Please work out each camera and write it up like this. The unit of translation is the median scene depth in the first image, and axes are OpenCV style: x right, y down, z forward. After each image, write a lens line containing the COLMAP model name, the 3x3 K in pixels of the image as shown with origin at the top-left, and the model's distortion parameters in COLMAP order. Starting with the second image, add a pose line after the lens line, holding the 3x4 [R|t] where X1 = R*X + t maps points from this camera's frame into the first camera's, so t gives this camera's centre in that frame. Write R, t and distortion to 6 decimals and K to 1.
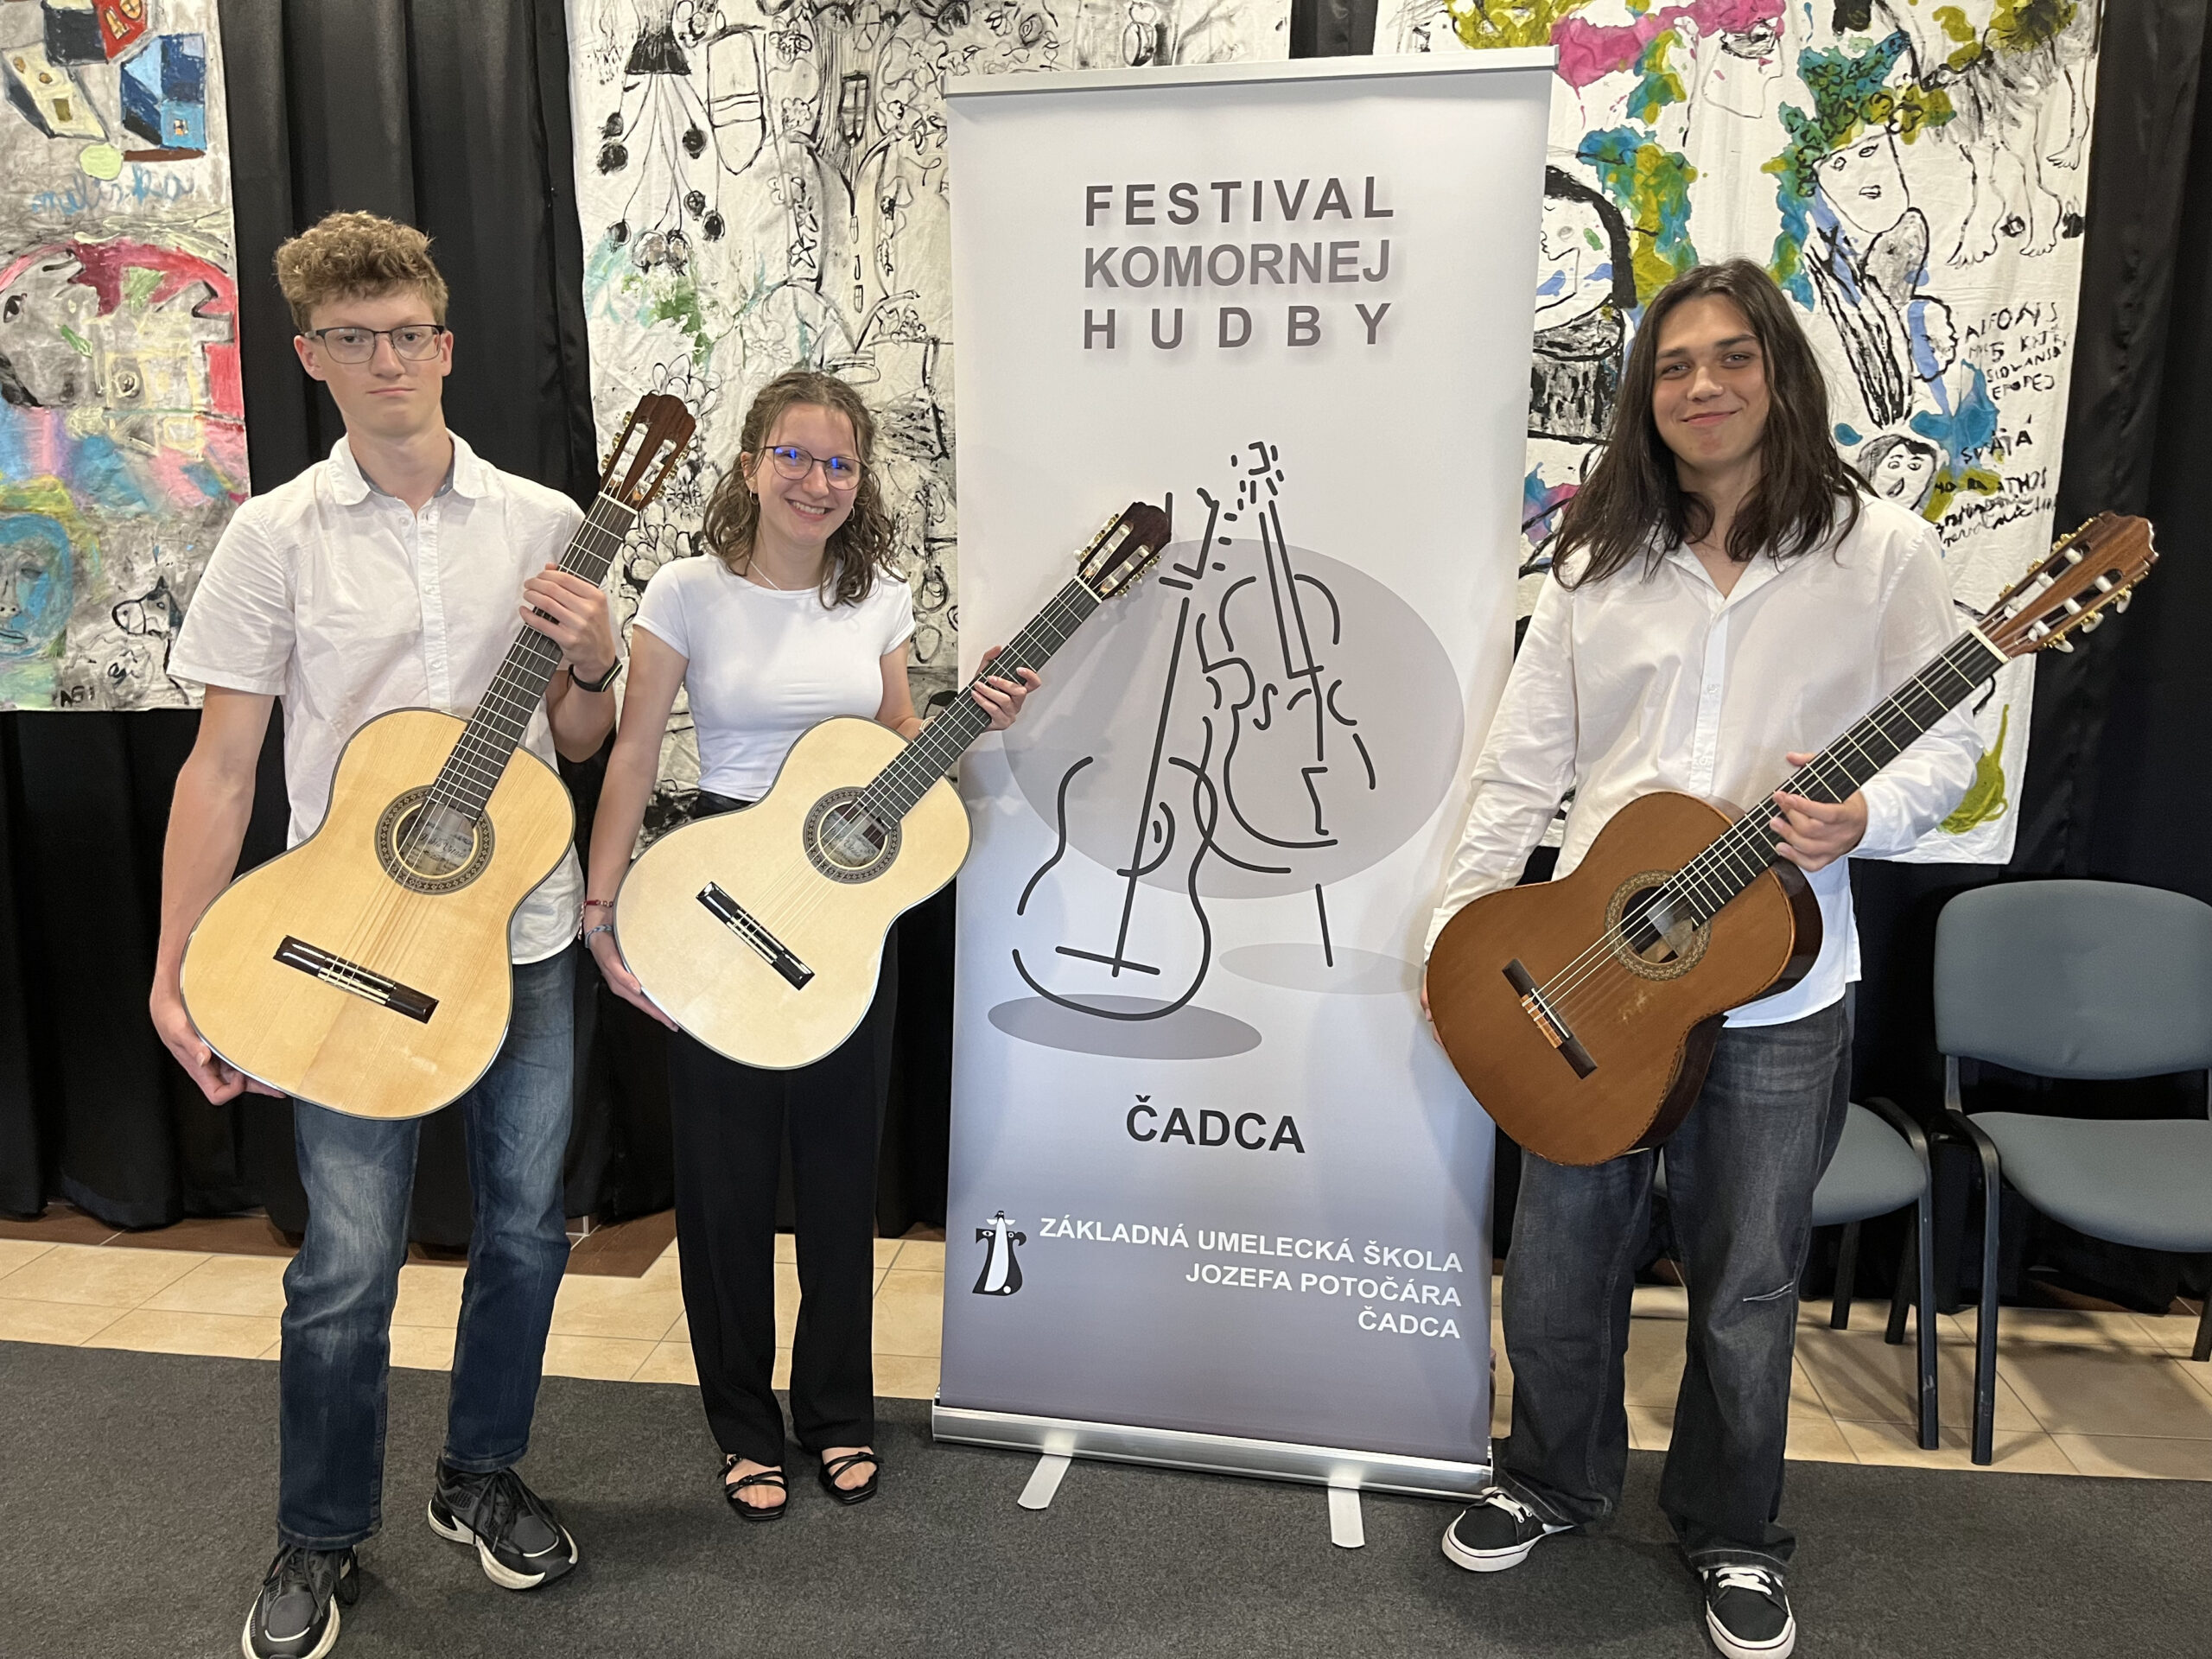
lens RADIAL K [[1682.7, 0, 1092.9], [0, 1682.7, 866.9], [0, 0, 1]] dist [0.056978, -0.078223]
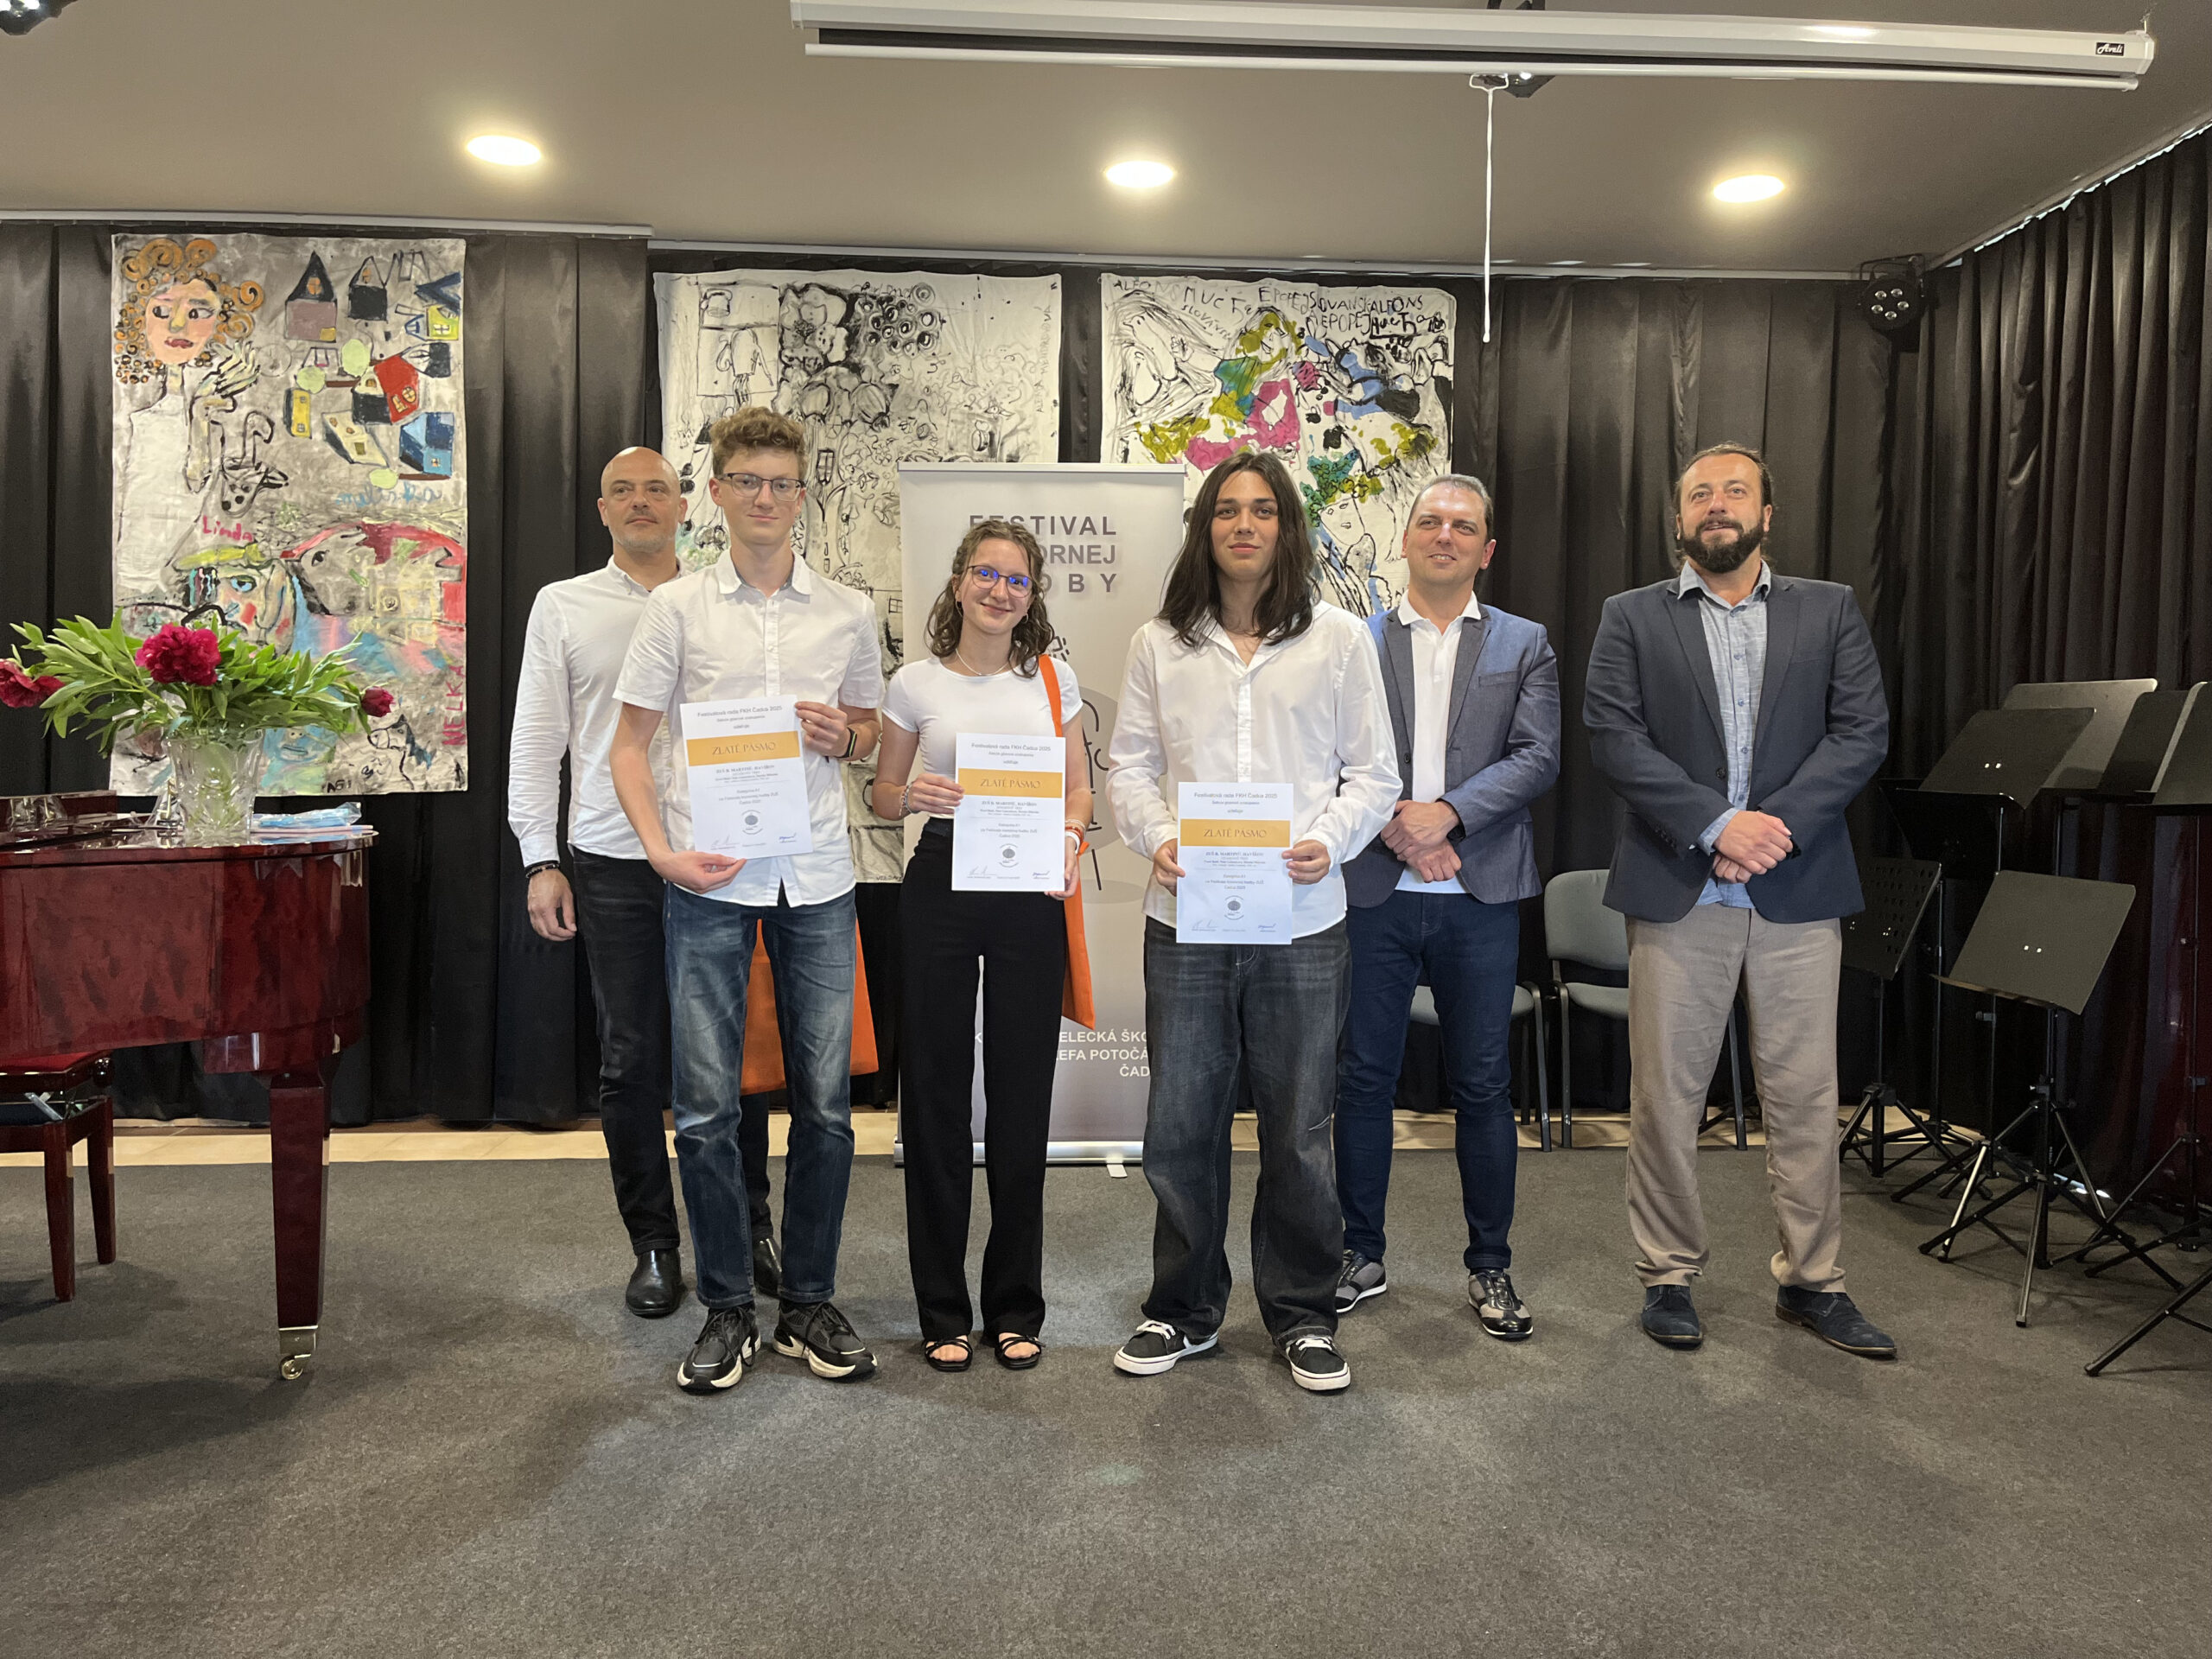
lens RADIAL K [[1682.7, 0, 1117.1], [0, 1682.7, 861.9], [0, 0, 1]] dist [0.056978, -0.078223]
pose [[0.983405, -0.011871, 0.181034, -0.169368], [0.038329, 0.988928, -0.143360, 0.263465], [-0.177328, 0.147920, 0.972972, -0.806739]]
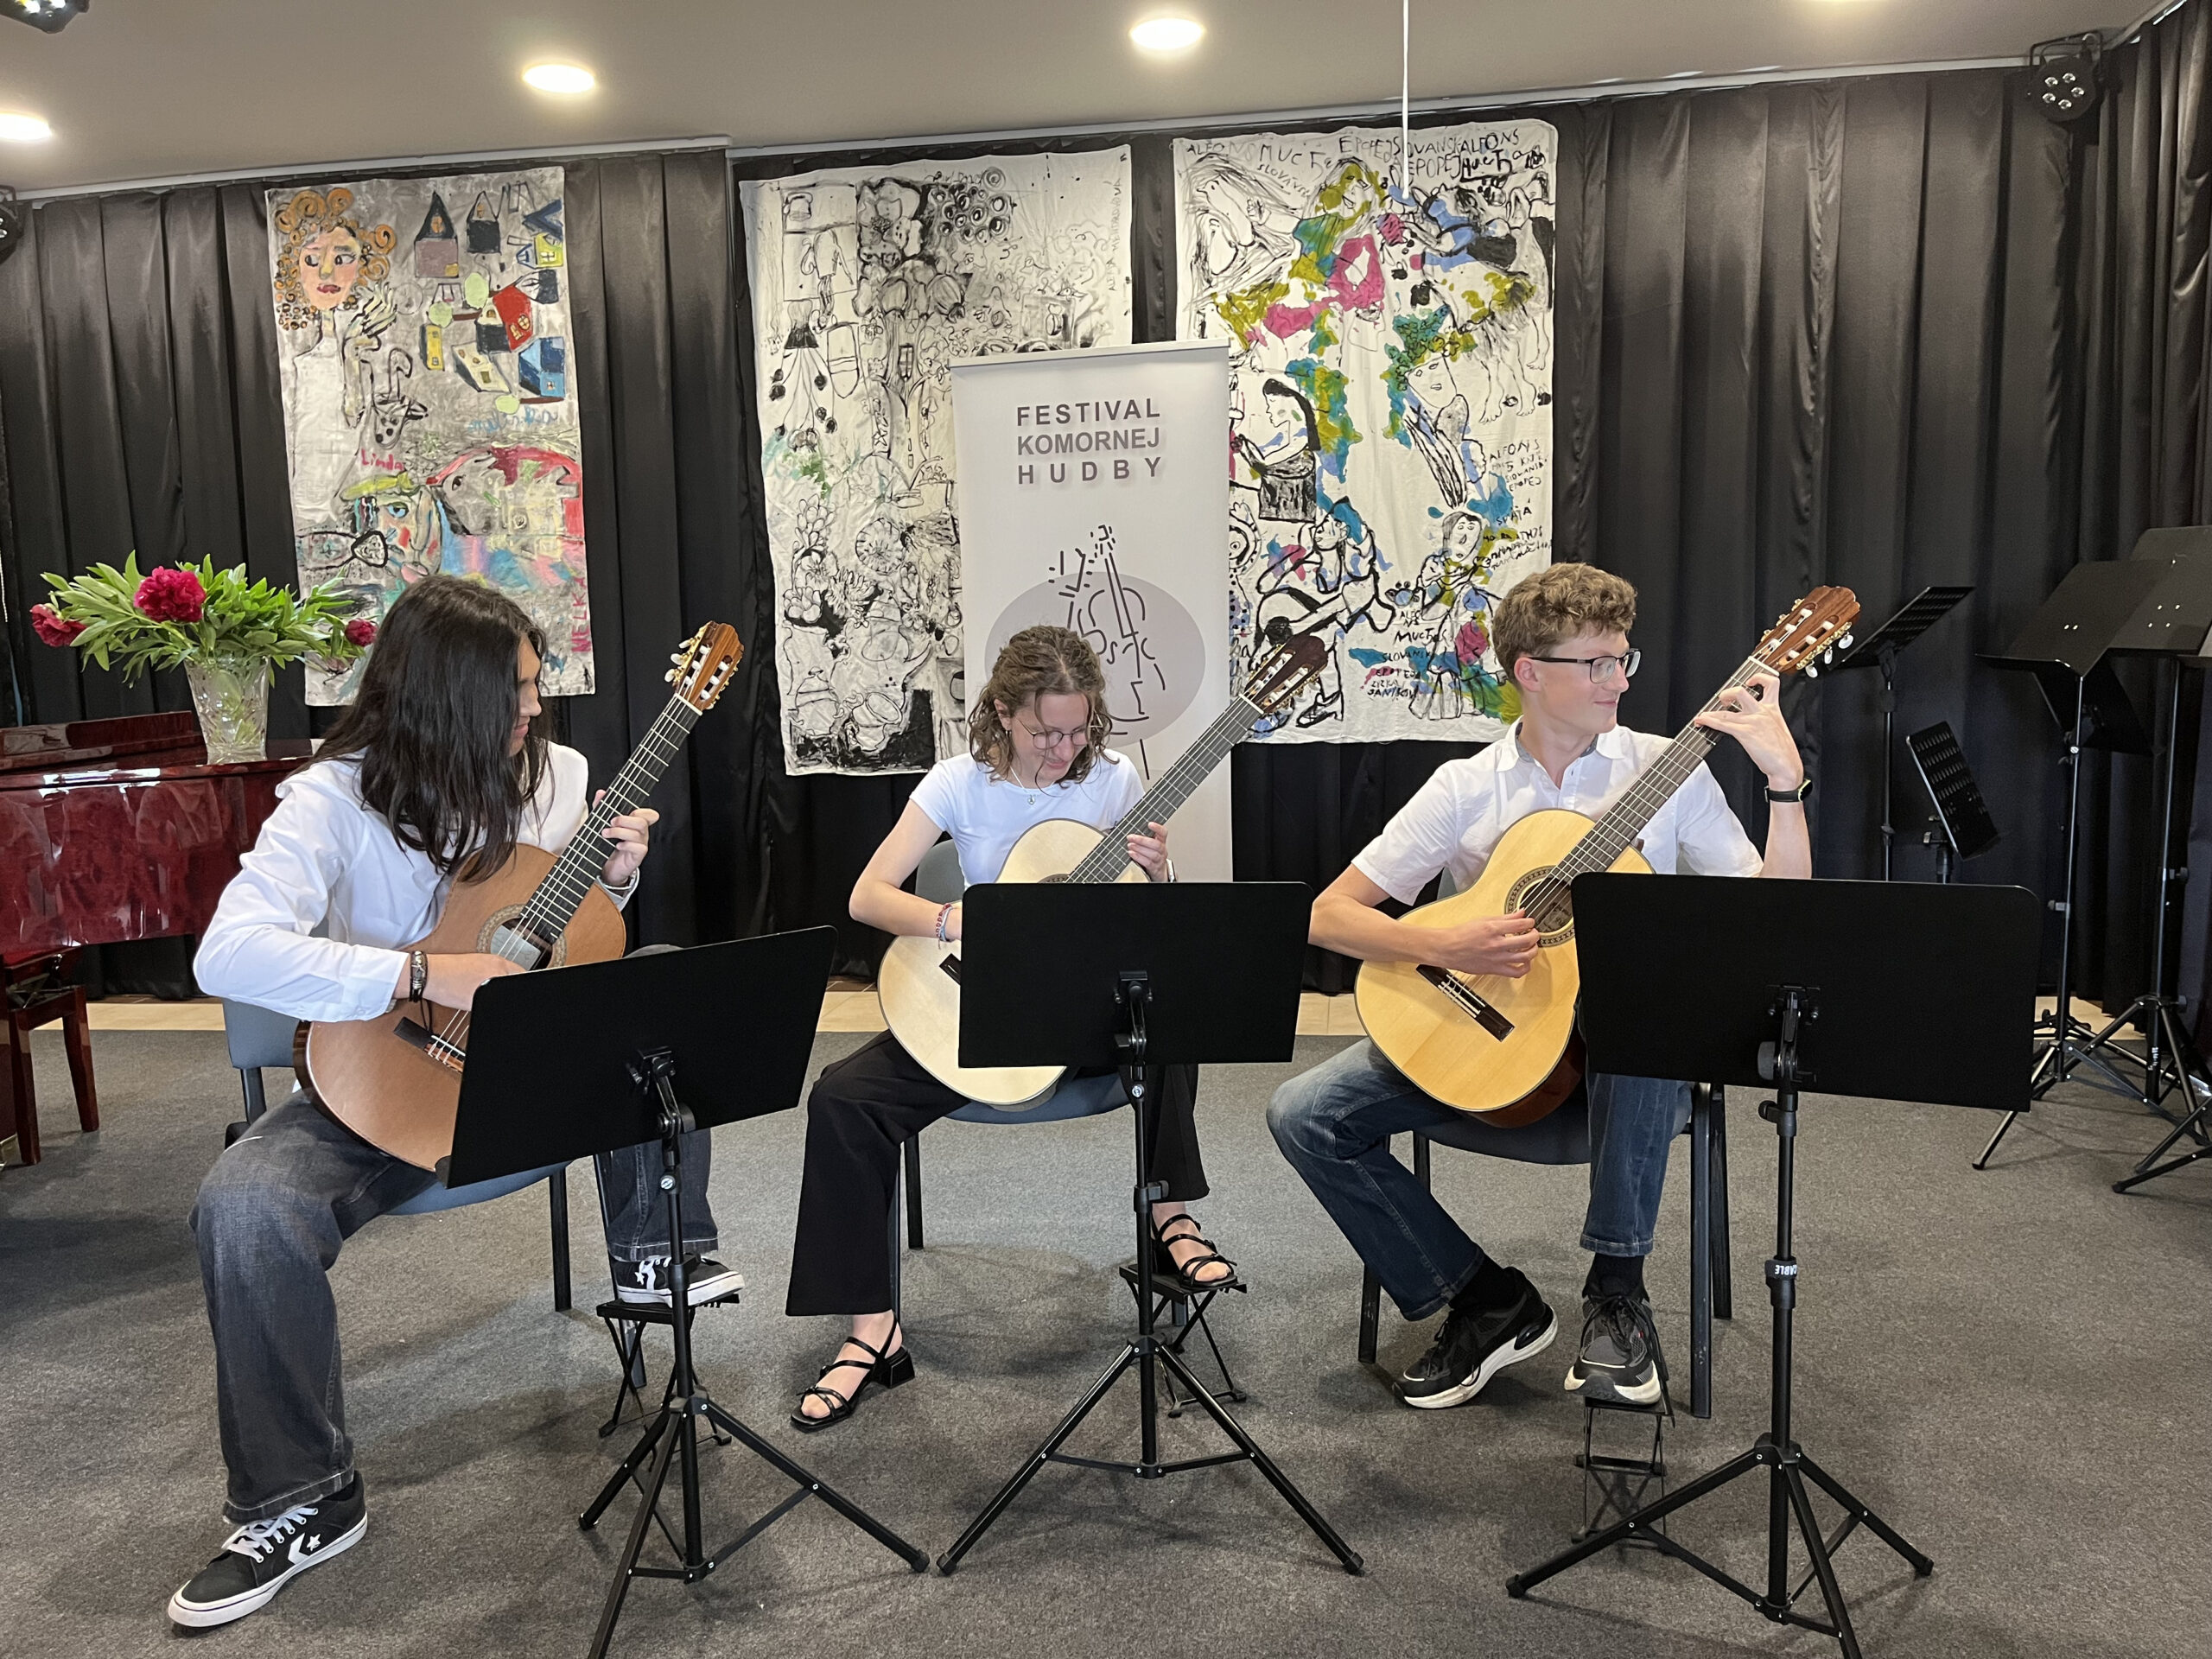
lens RADIAL K [[1682.7, 0, 1100.1], [0, 1682.7, 884.6], [0, 0, 1]] dist [0.056978, -0.078223]
pose [[0.998881, -0.030507, -0.036150, 0.127781], [0.028284, 0.997769, -0.060481, 0.256994], [0.037915, 0.059391, 0.997515, -0.849902]]
